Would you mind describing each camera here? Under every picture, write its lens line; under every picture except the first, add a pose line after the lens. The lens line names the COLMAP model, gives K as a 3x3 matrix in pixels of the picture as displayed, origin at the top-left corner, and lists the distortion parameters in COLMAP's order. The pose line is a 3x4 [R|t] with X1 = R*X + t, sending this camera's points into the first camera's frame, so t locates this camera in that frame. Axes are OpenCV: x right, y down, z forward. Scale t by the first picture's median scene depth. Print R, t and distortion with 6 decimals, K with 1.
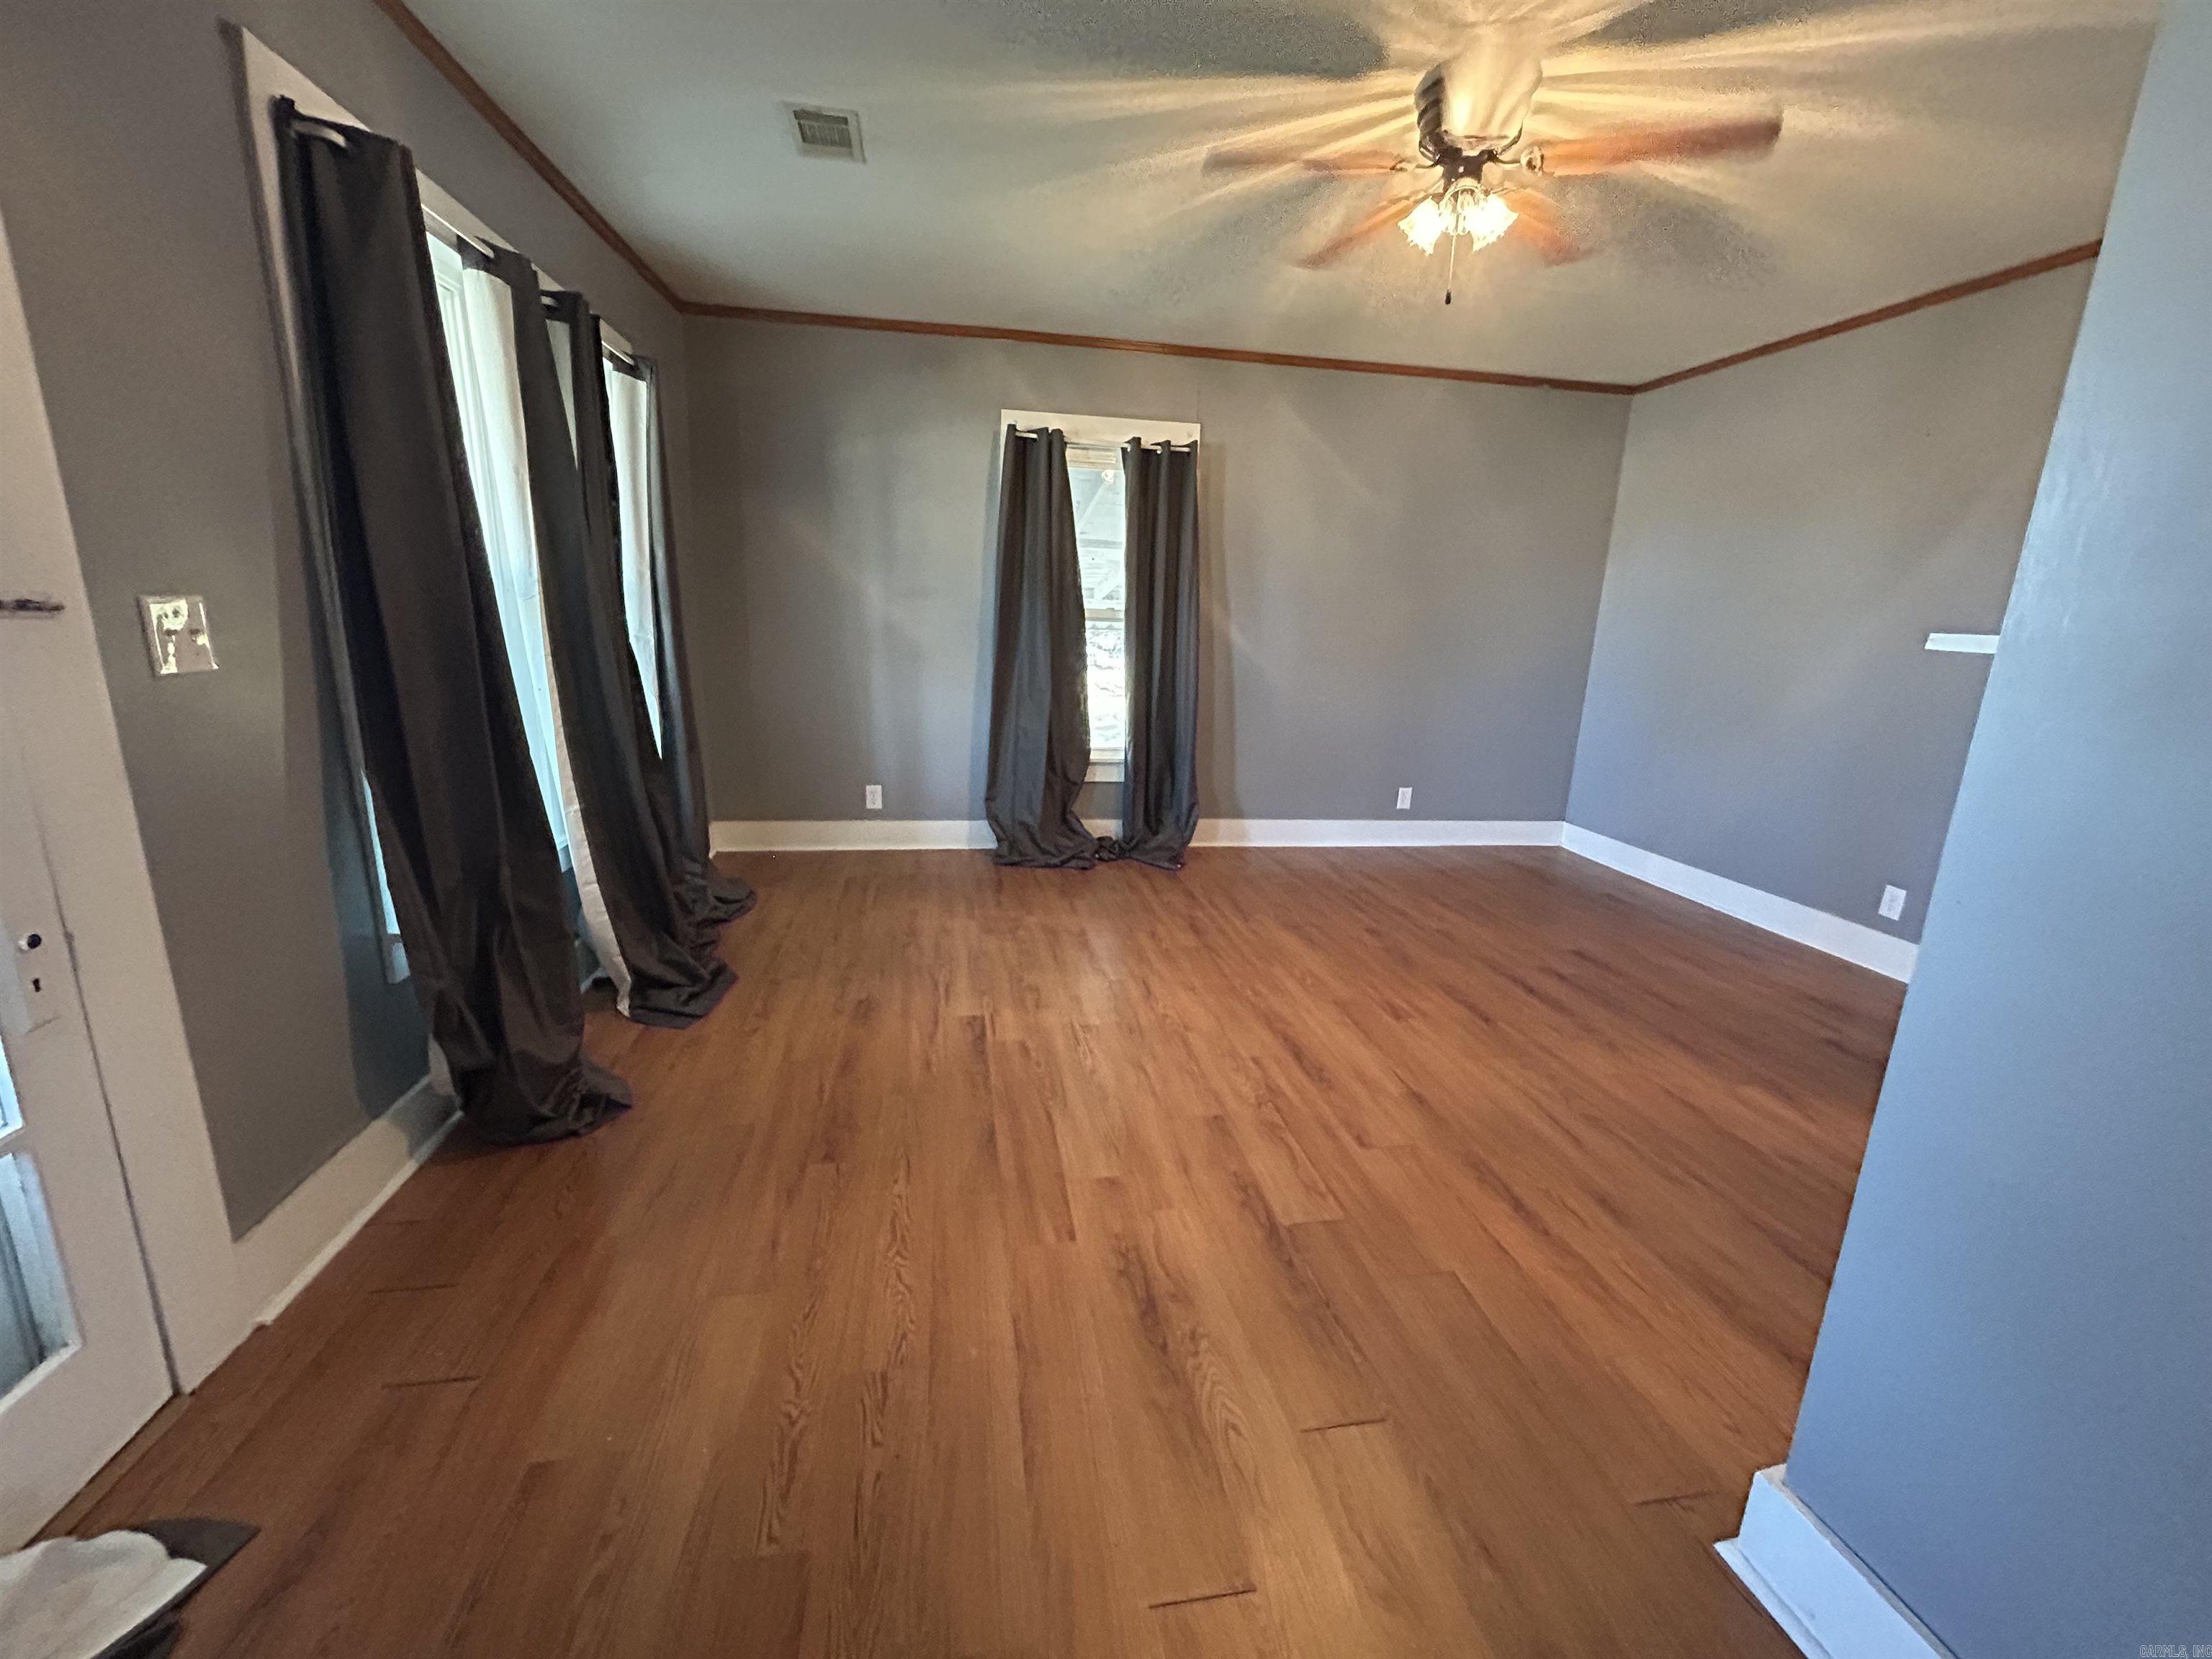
lens RADIAL K [[889.7, 0, 1100.2], [0, 889.7, 830.0], [0, 0, 1]] dist [0.002561, 0.000568]
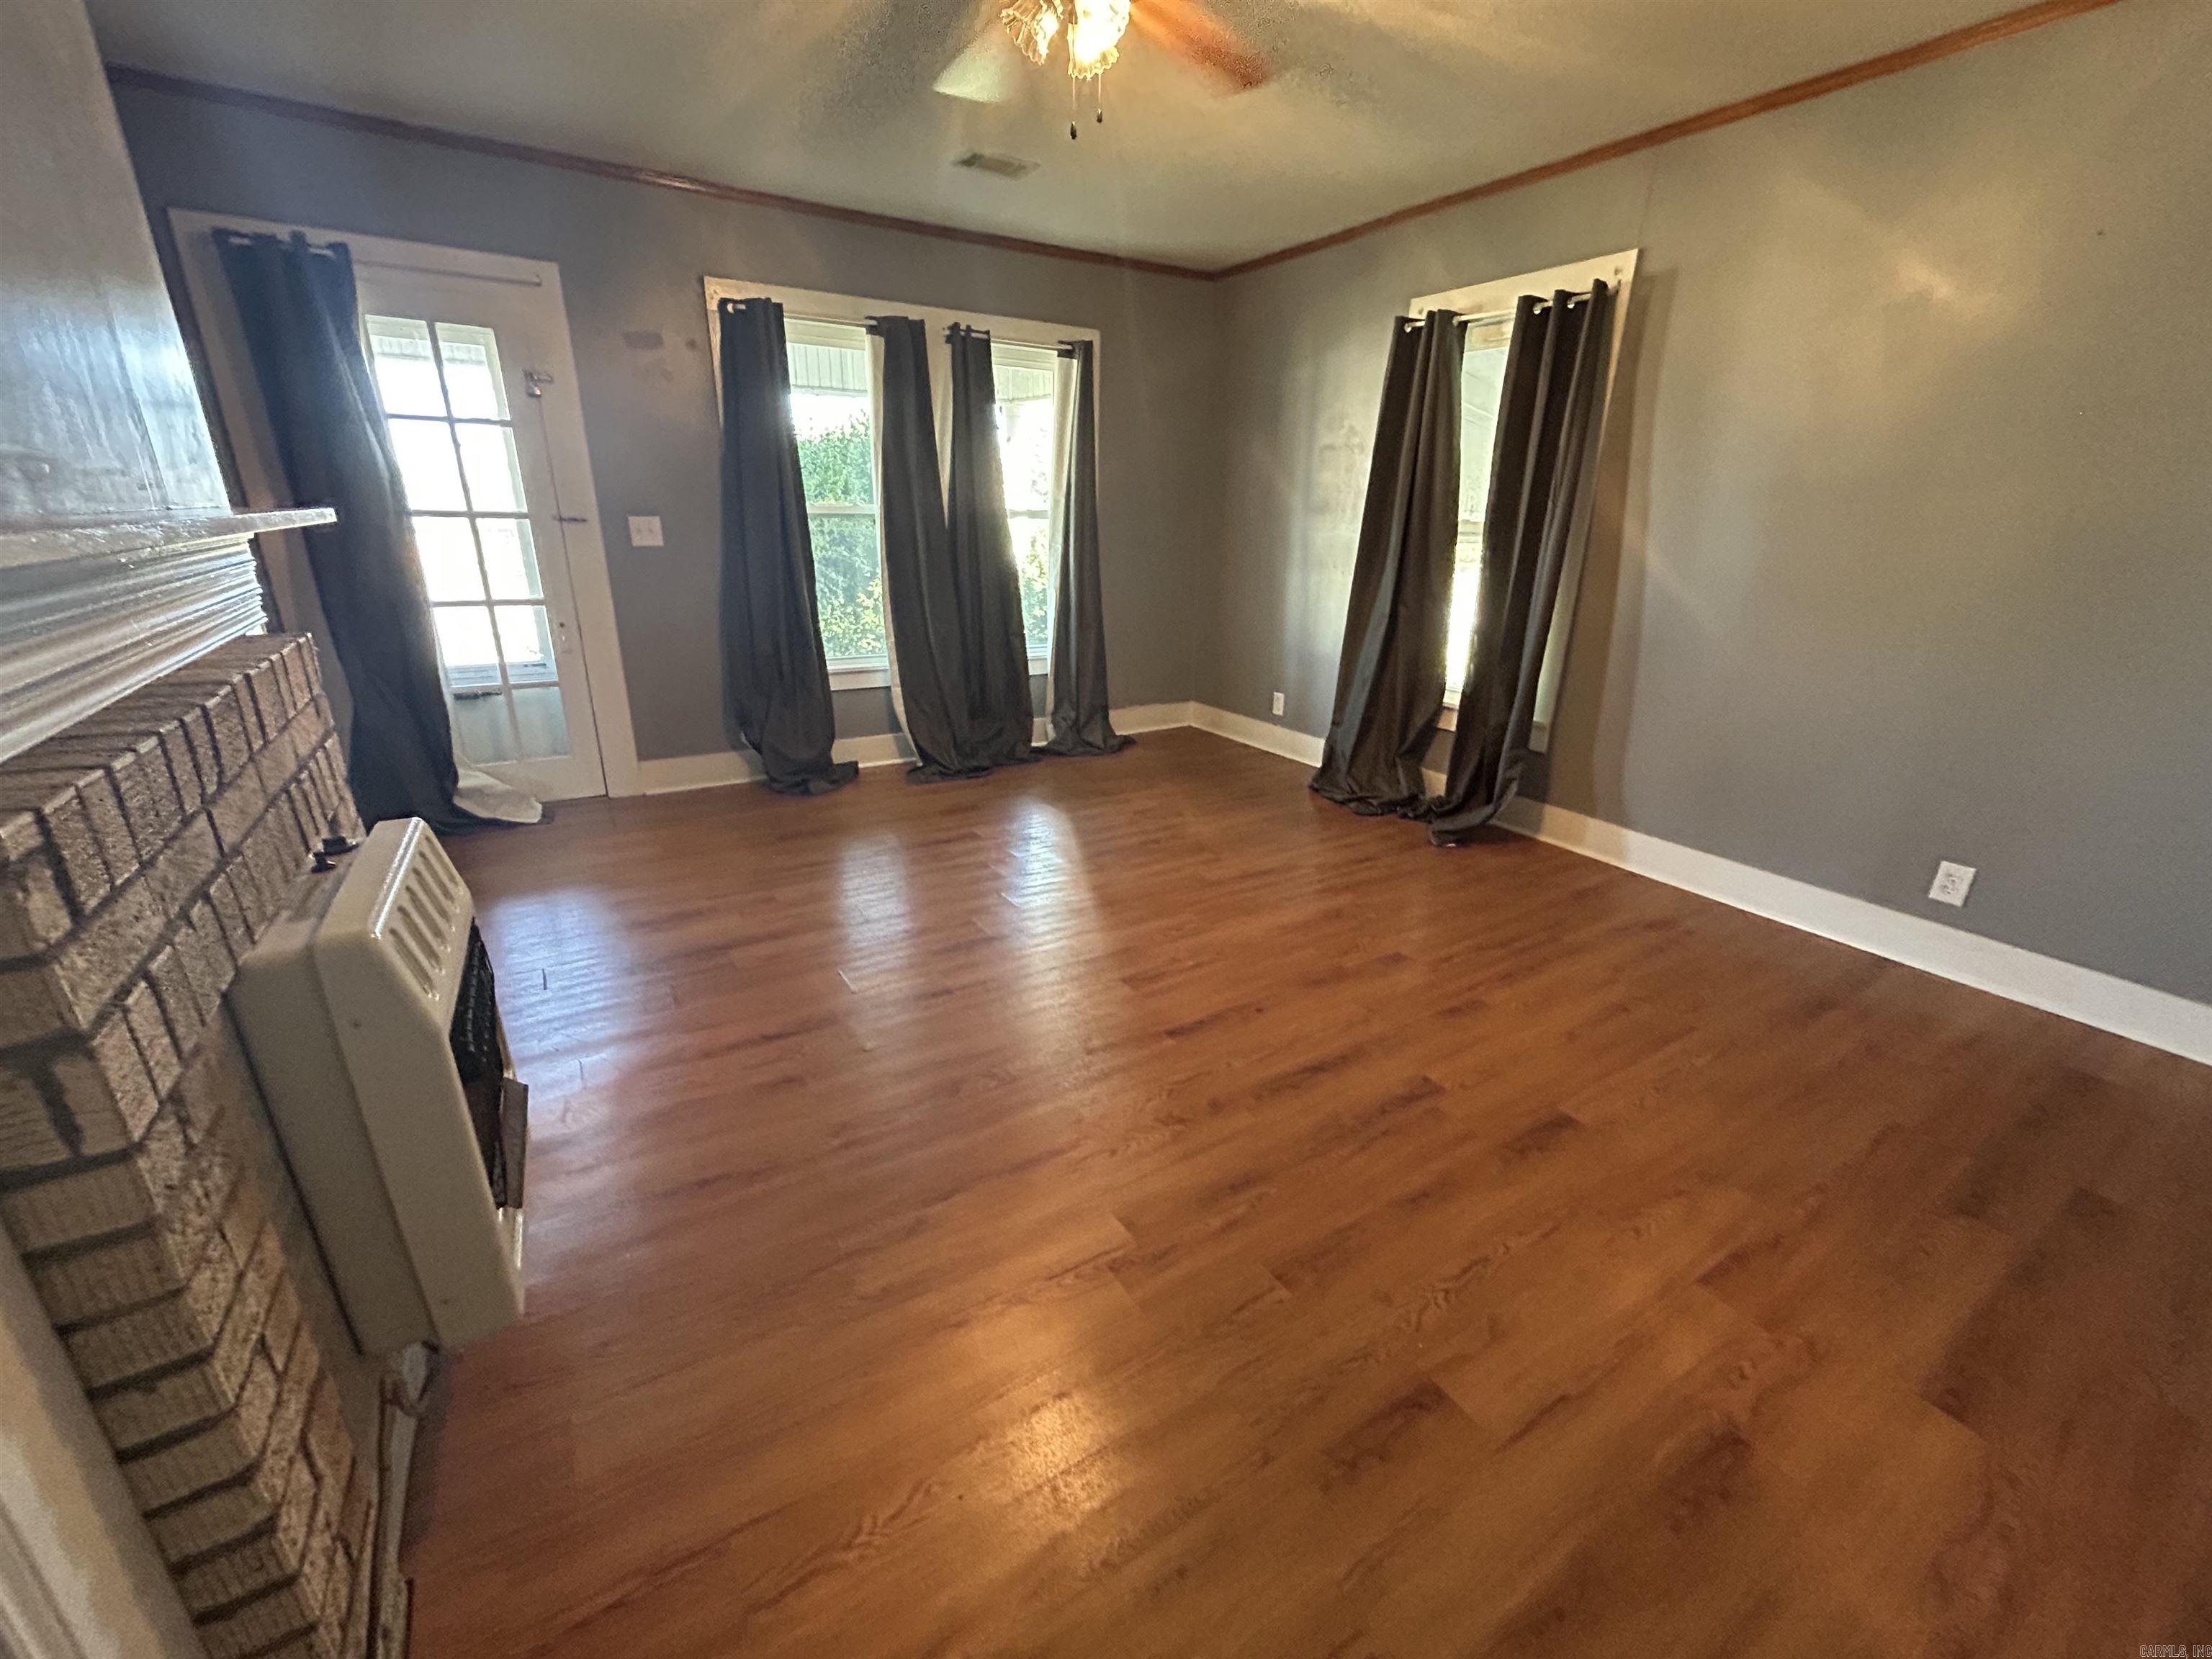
lens RADIAL K [[889.7, 0, 1106.0], [0, 889.7, 825.2], [0, 0, 1]] dist [0.002561, 0.000568]
pose [[0.393630, 0.280453, -0.875444, 0.702397], [-0.223098, 0.953000, 0.204986, -0.076348], [0.891786, 0.114621, 0.437698, 0.380645]]
